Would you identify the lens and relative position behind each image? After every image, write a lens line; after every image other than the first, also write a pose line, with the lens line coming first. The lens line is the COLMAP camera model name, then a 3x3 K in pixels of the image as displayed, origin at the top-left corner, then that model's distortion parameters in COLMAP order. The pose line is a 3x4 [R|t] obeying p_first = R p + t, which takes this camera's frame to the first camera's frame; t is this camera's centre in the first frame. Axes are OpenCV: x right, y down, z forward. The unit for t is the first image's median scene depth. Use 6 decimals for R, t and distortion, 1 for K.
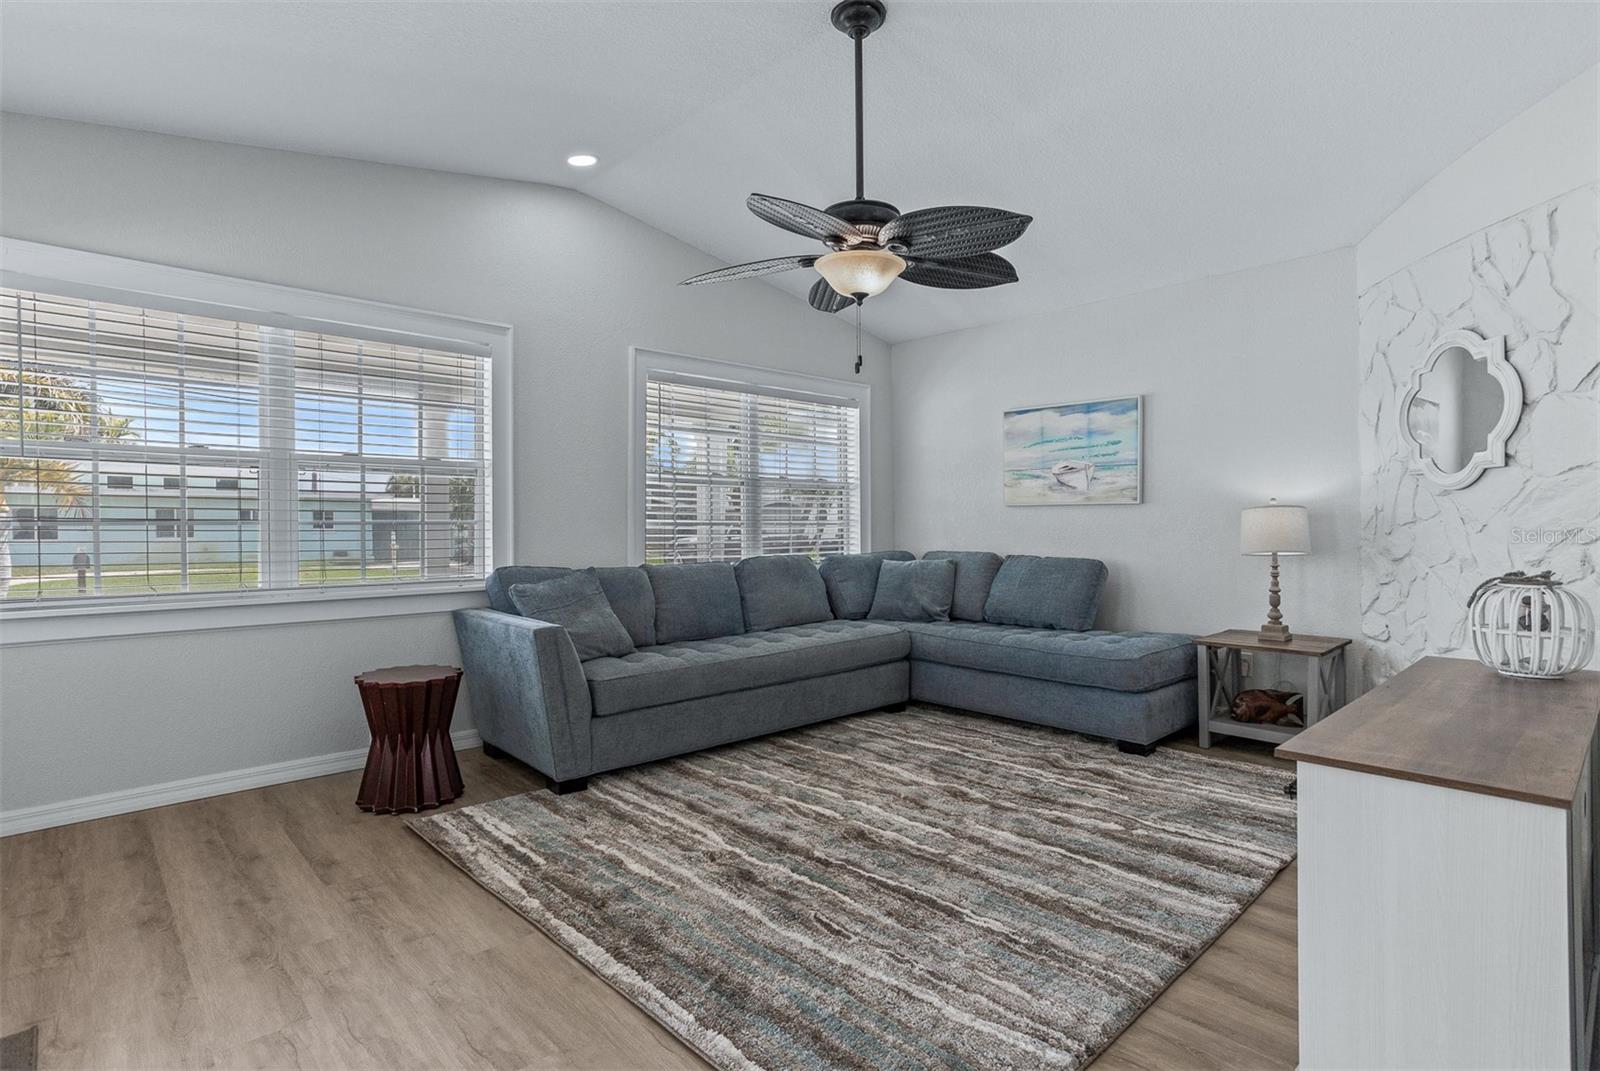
lens RADIAL K [[815.3, 0, 795.0], [0, 815.3, 533.2], [0, 0, 1]] dist [-0.051817, 0.030947]
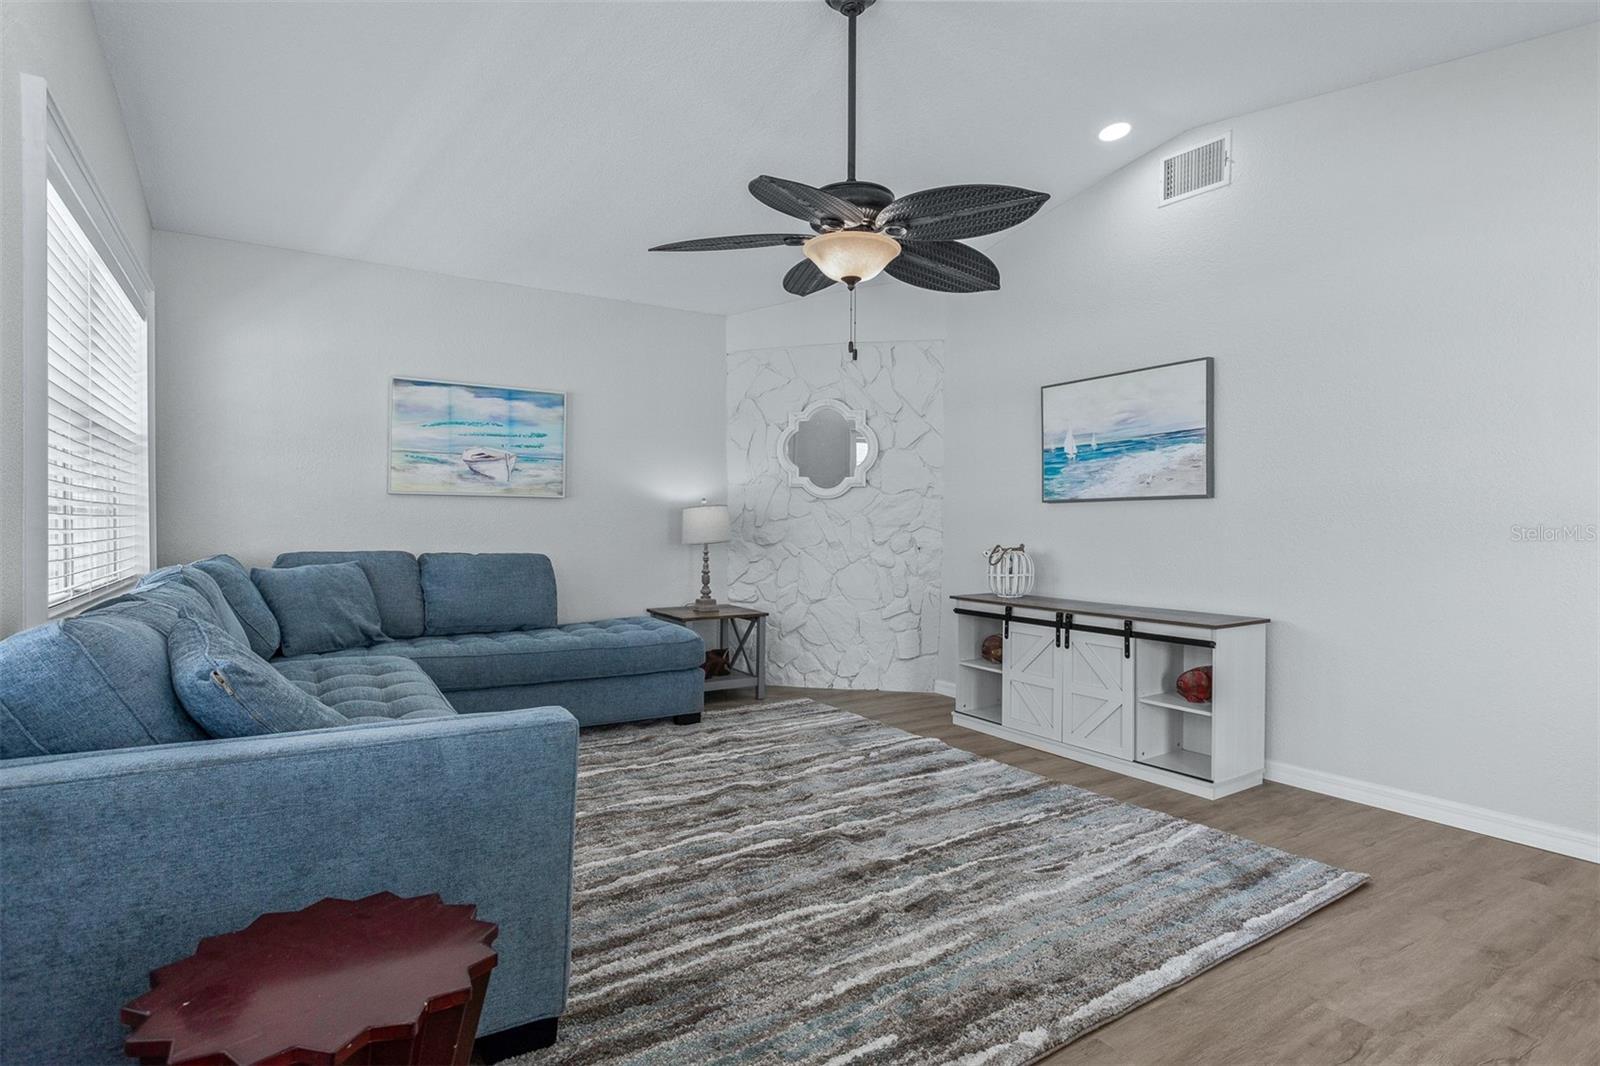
lens RADIAL K [[815.3, 0, 795.0], [0, 815.3, 530.7], [0, 0, 1]] dist [-0.051817, 0.030947]
pose [[0.175581, -0.012226, 0.984389, -0.725674], [-0.000444, 0.999922, 0.012498, -0.010697], [-0.984465, -0.002631, 0.175561, 0.715726]]
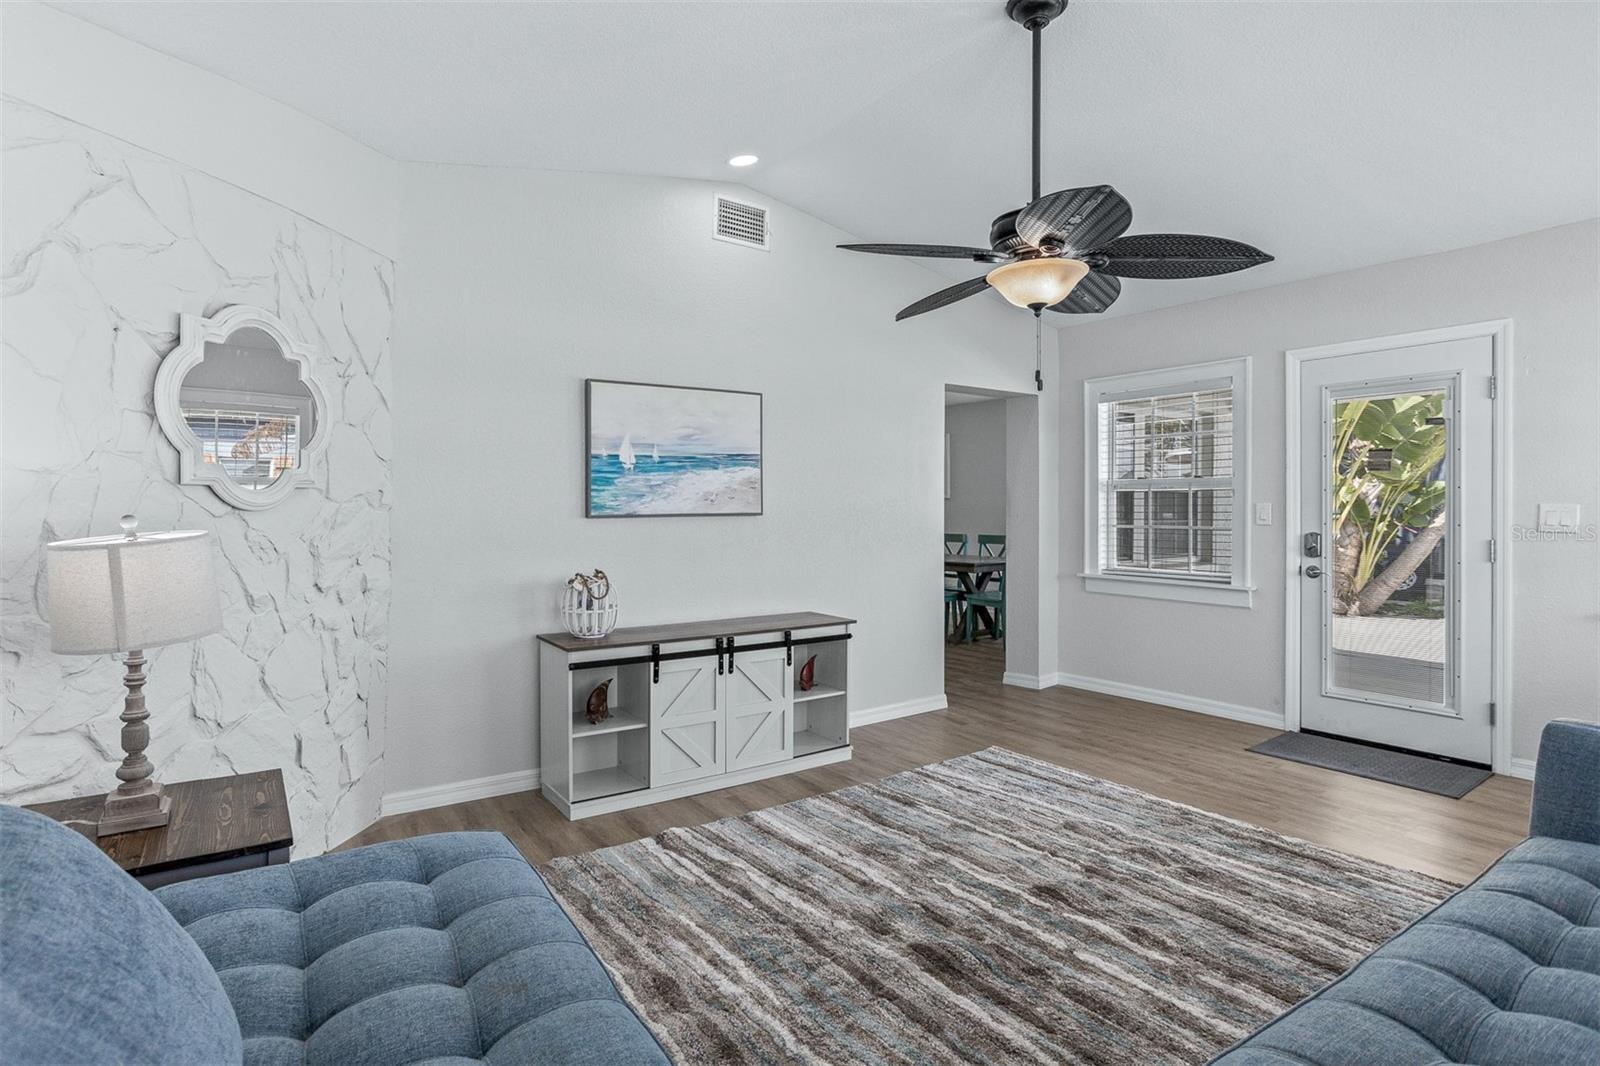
lens RADIAL K [[820.5, 0, 801.1], [0, 820.5, 505.4], [0, 0, 1]] dist [-0.053756, 0.032046]
pose [[-0.991392, -0.005732, 0.130804, 0.180324], [-0.005421, 0.999982, 0.002739, -0.059638], [-0.130818, 0.002006, -0.991404, 1.582124]]
